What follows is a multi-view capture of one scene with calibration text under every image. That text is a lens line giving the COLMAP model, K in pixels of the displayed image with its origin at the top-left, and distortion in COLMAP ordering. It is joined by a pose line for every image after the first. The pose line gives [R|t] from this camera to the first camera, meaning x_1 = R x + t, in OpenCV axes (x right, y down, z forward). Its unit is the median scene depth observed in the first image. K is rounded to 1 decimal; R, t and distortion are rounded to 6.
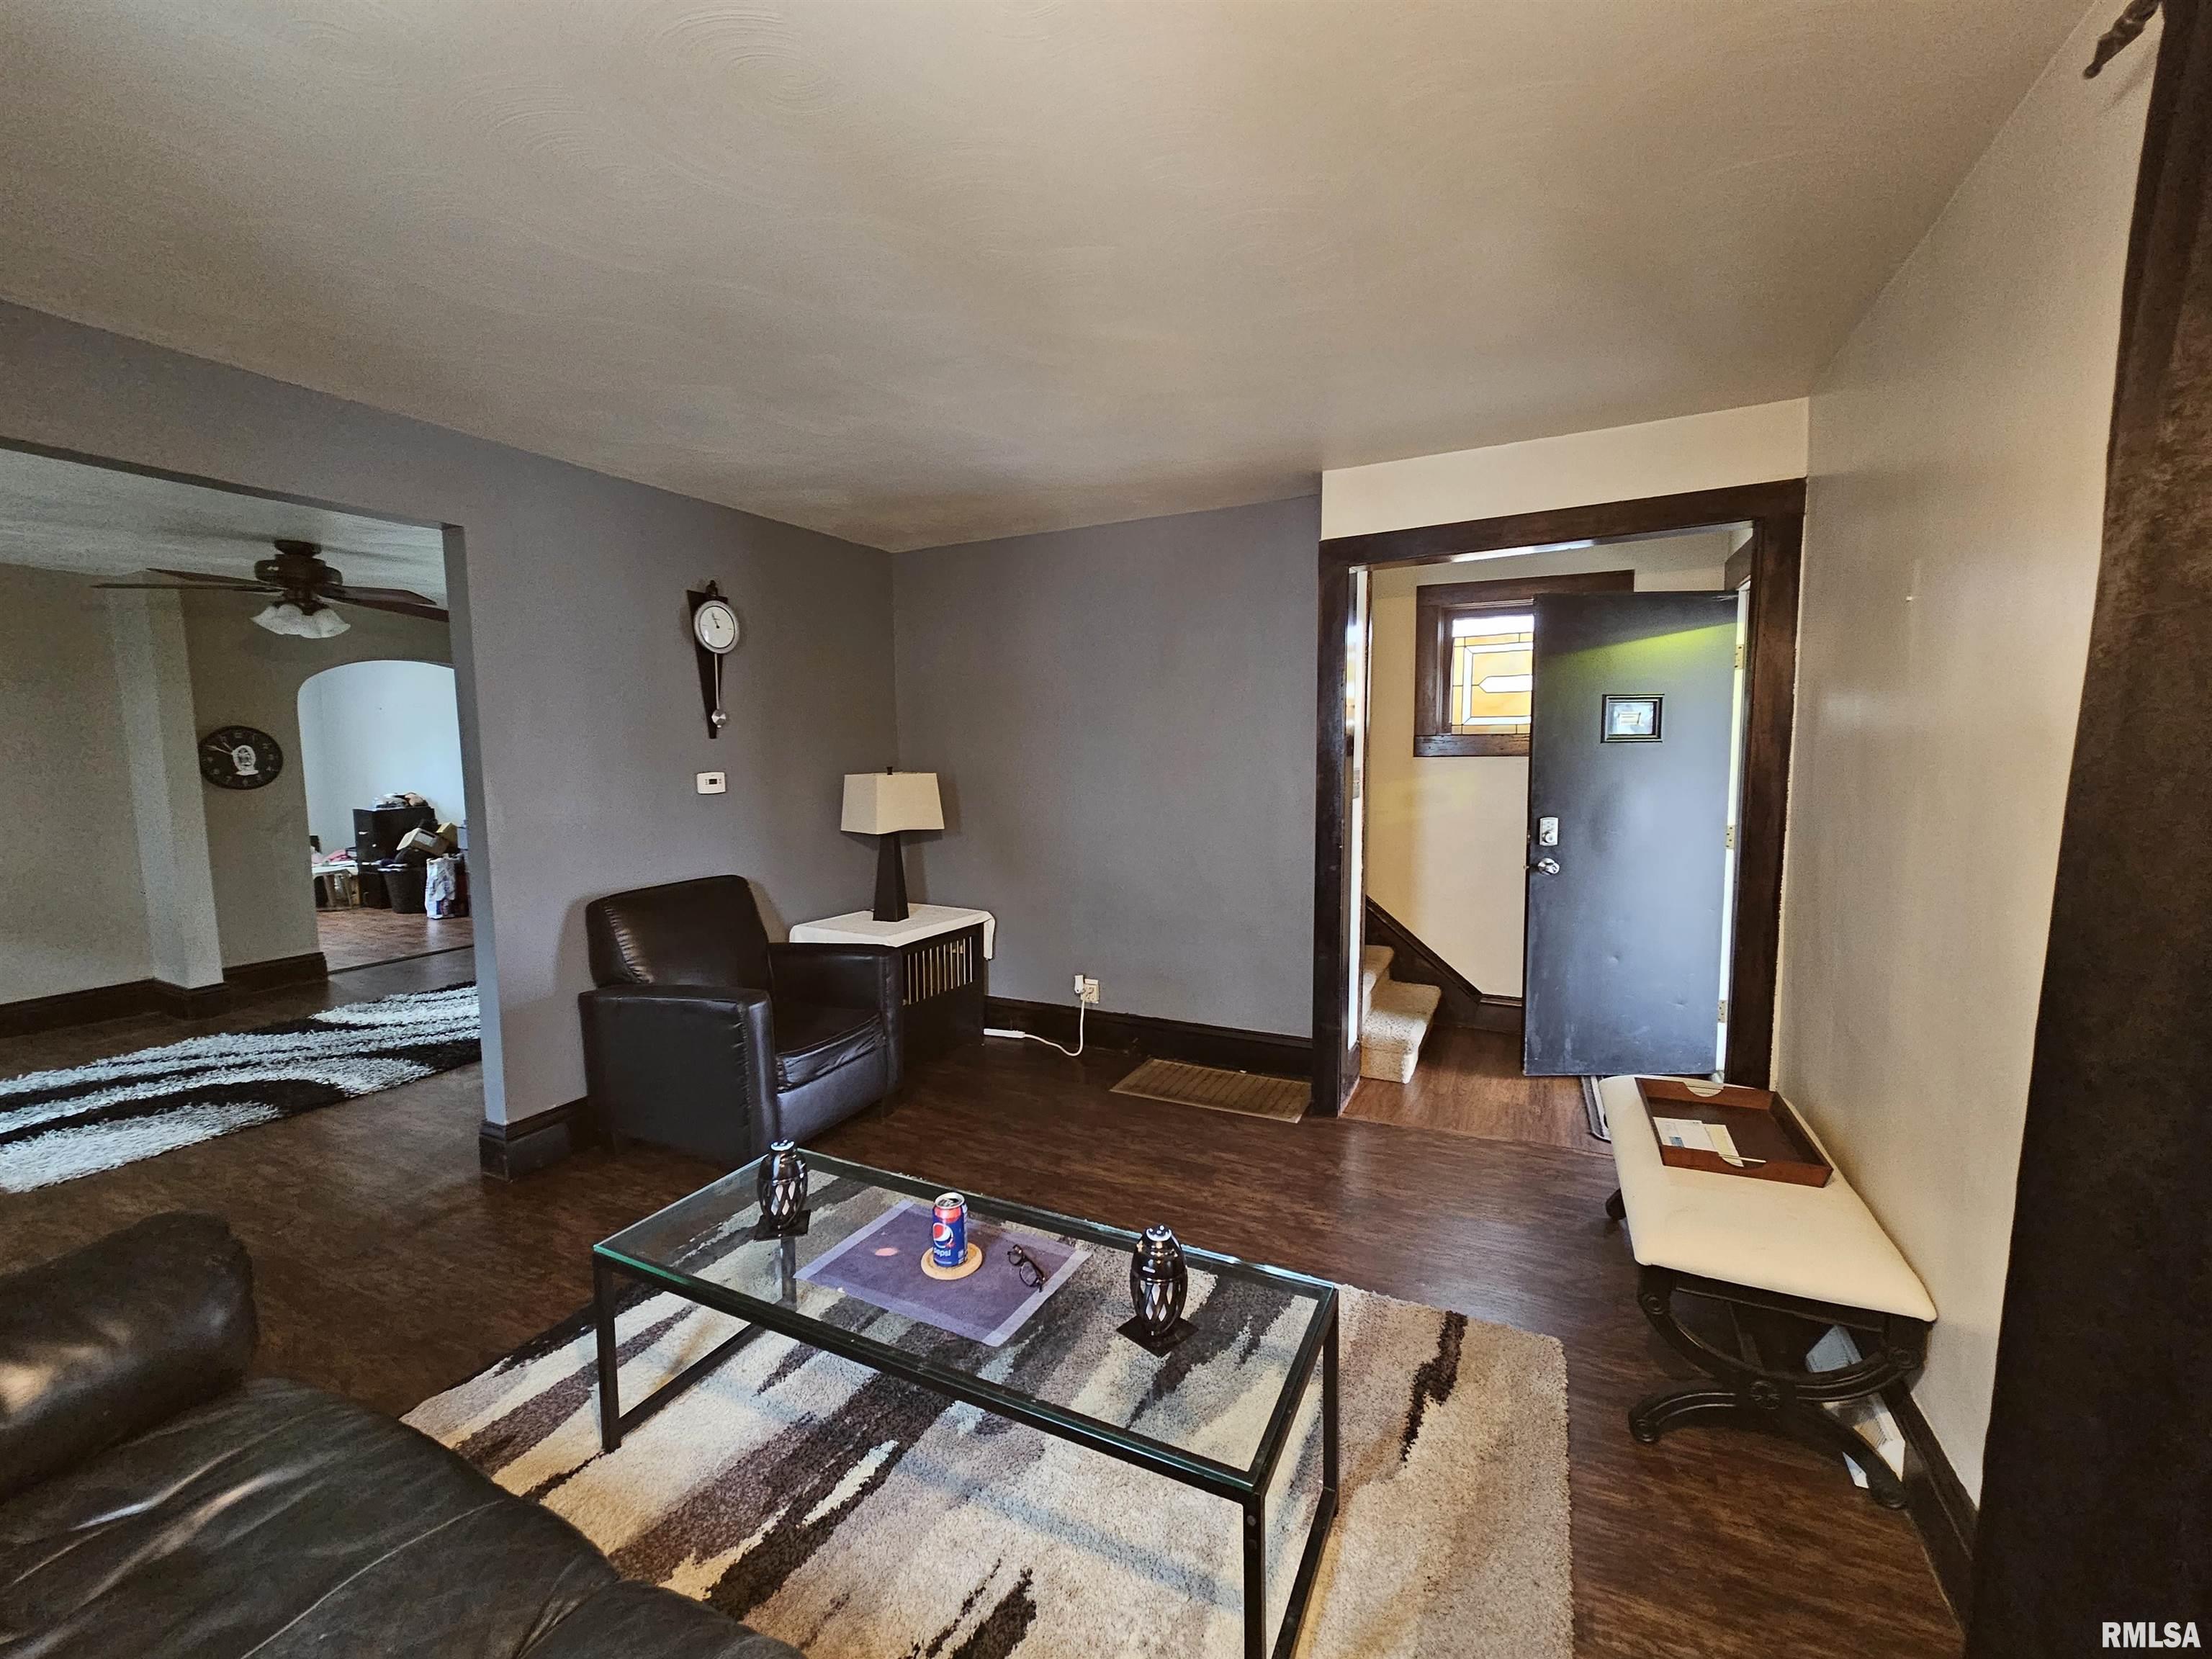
lens RADIAL K [[892.0, 0, 1106.0], [0, 892.0, 829.5], [0, 0, 1]] dist [-0.000337, -0.000052]
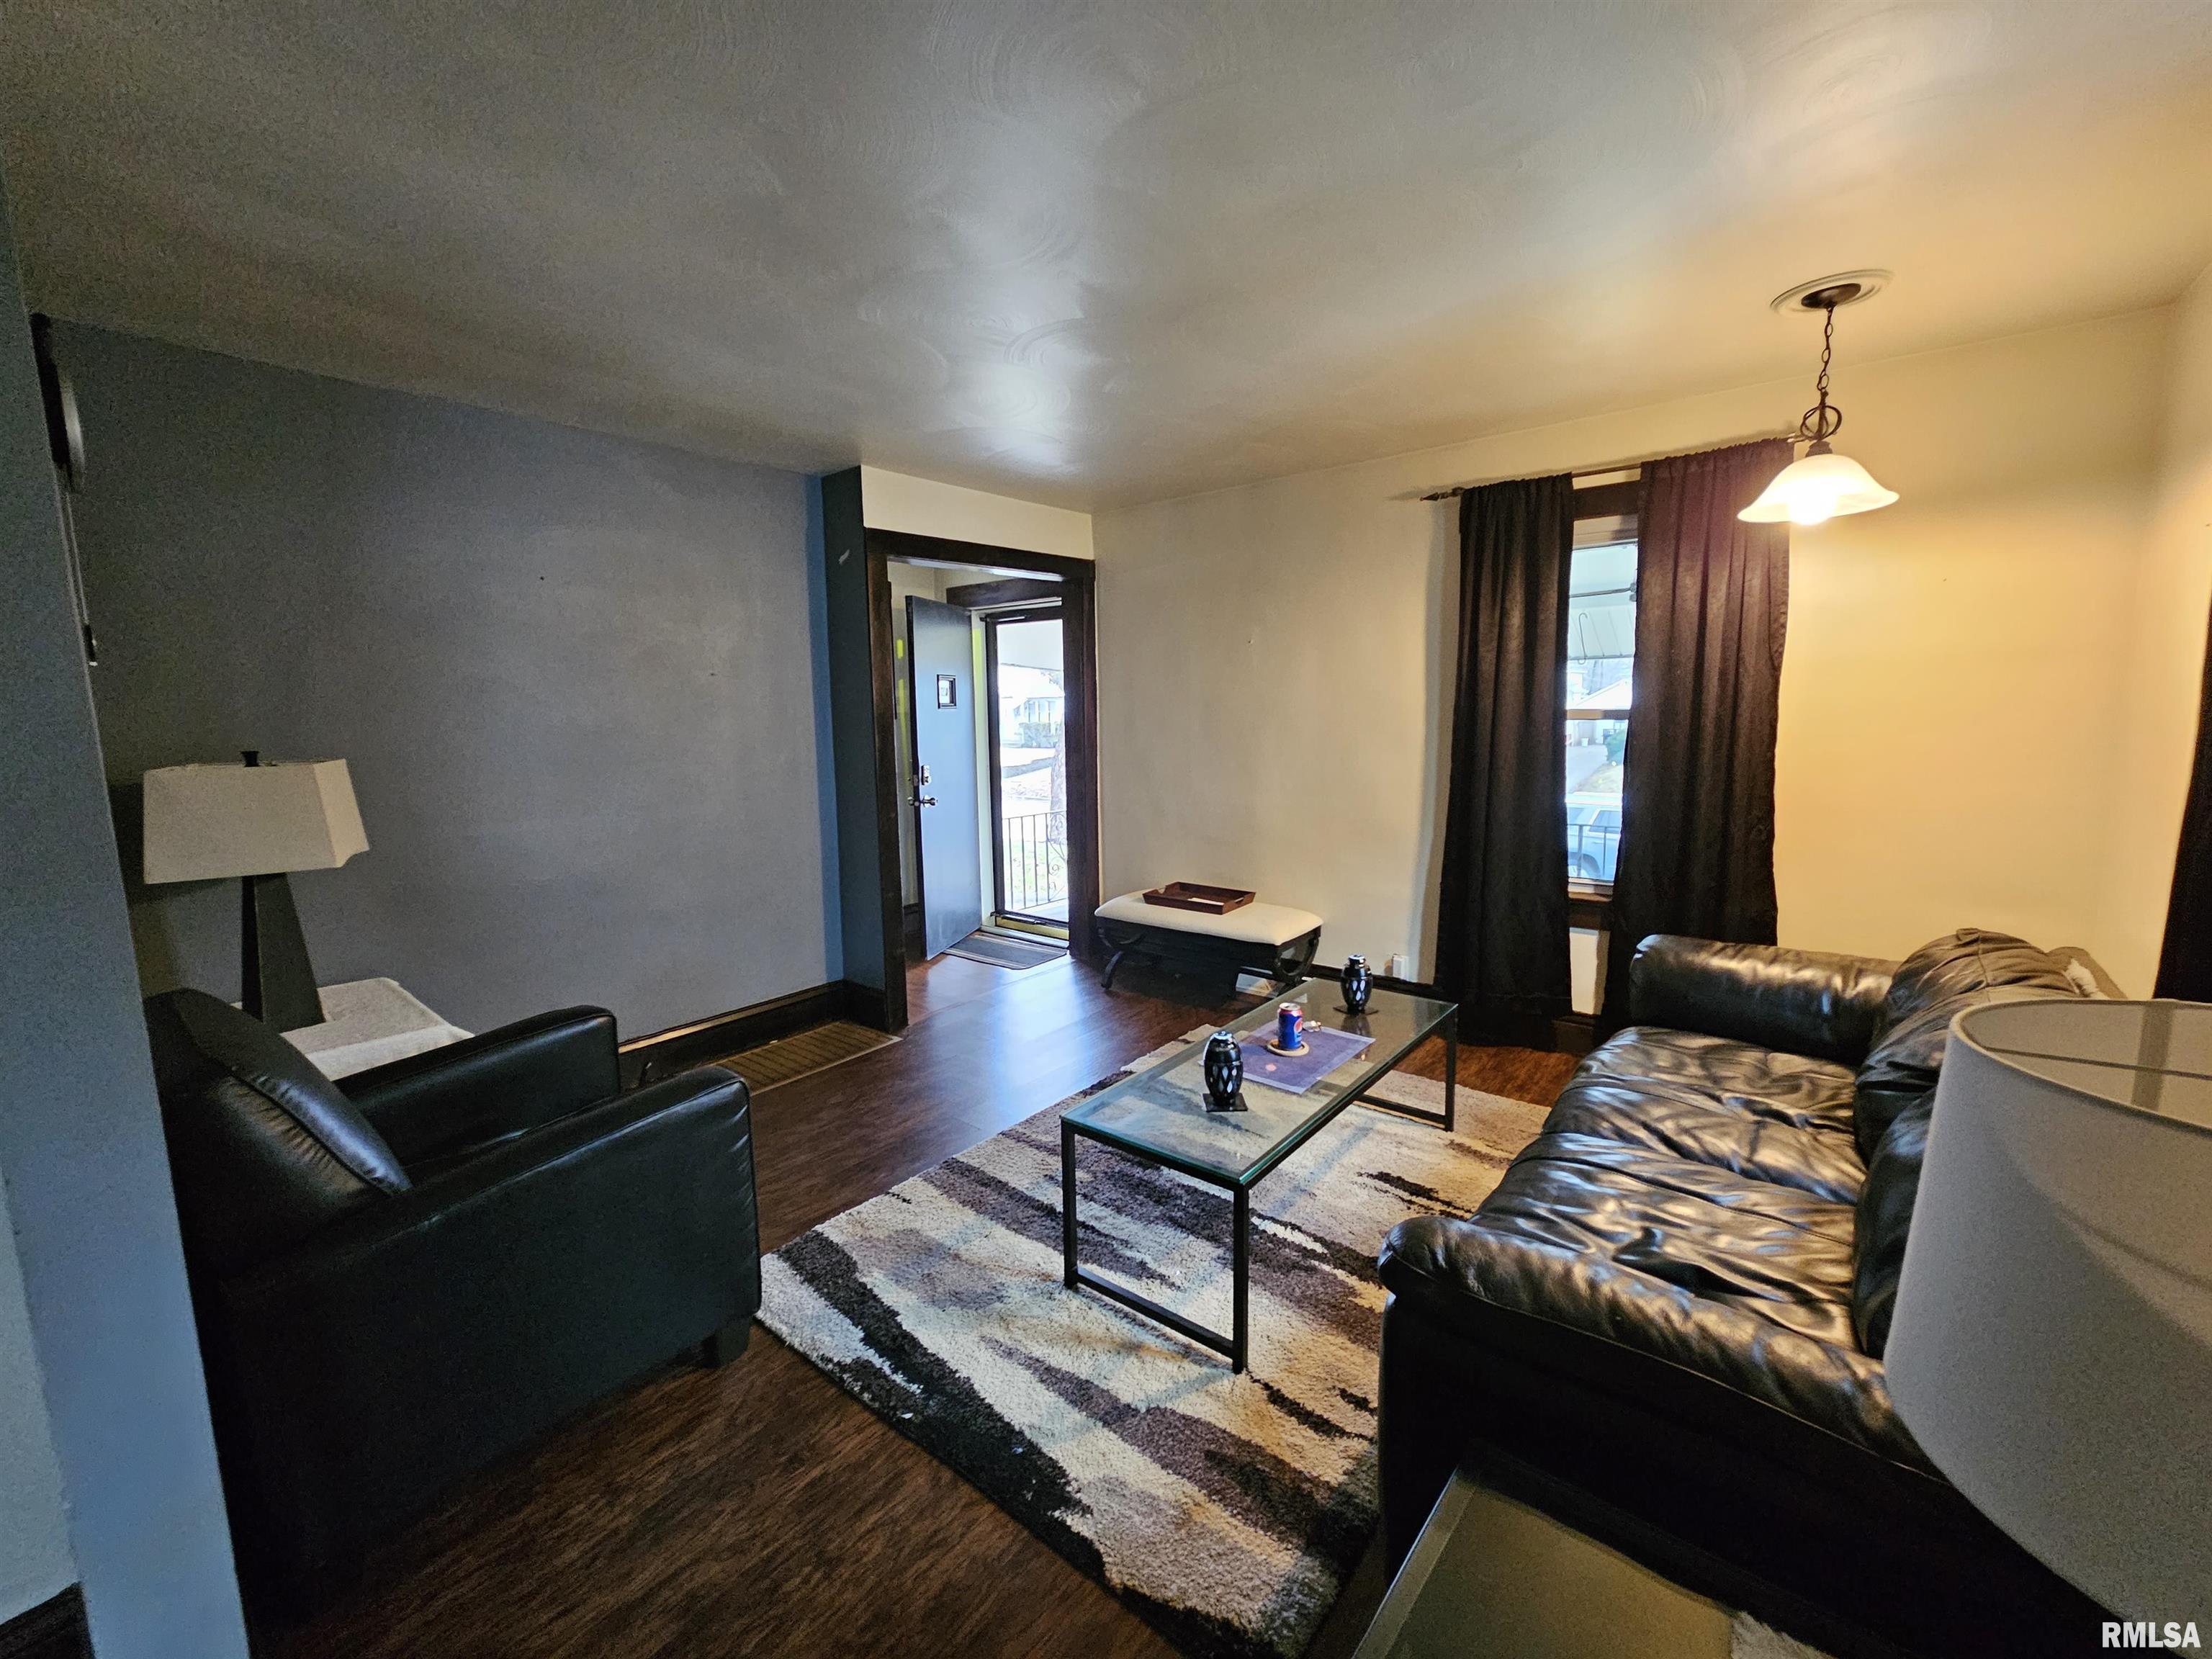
lens RADIAL K [[892.0, 0, 1106.0], [0, 892.0, 829.5], [0, 0, 1]] dist [-0.000337, -0.000052]
pose [[0.226097, -0.126830, 0.965813, -1.511550], [0.099145, 0.989335, 0.106709, -0.069218], [-0.969046, 0.071629, 0.236260, 0.844745]]
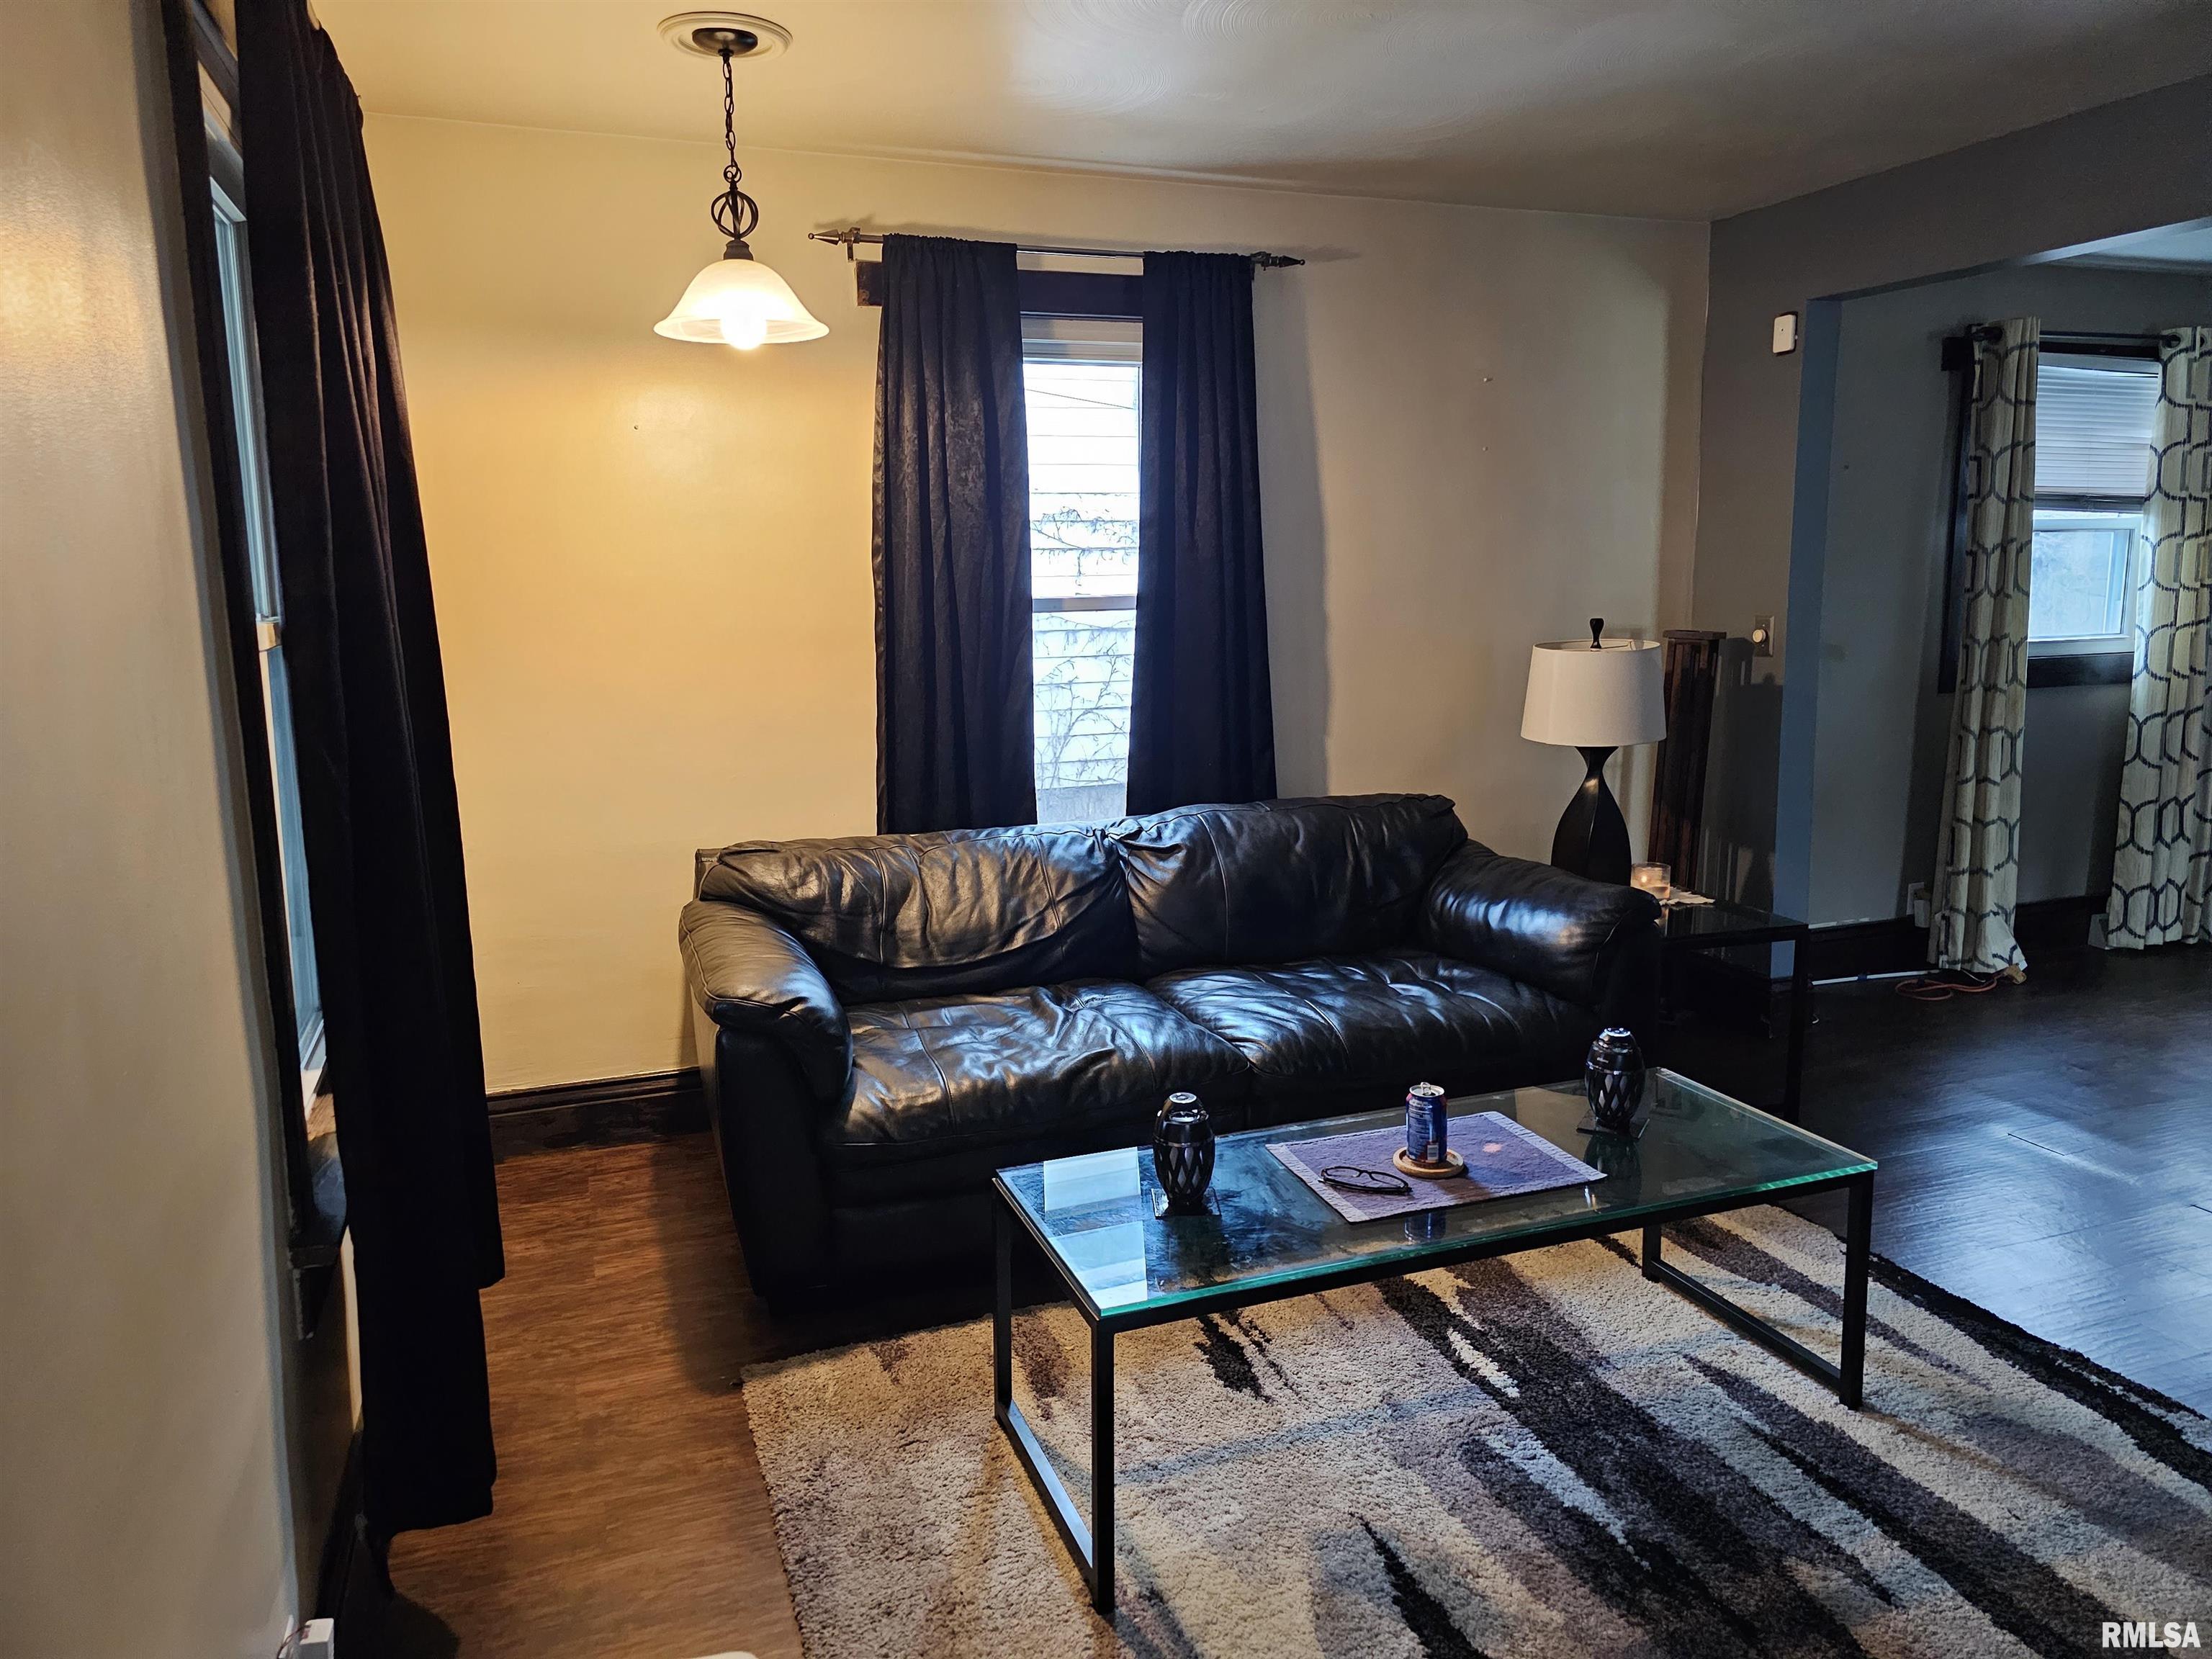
lens RADIAL K [[1463.3, 0, 1106.0], [0, 1463.3, 829.5], [0, 0, 1]] dist [-0.003461, -0.001019]
pose [[-0.684411, 0.151137, -0.713259, 0.920185], [-0.037479, 0.969692, 0.241438, -0.149226], [0.728132, 0.191976, -0.658004, 1.507352]]
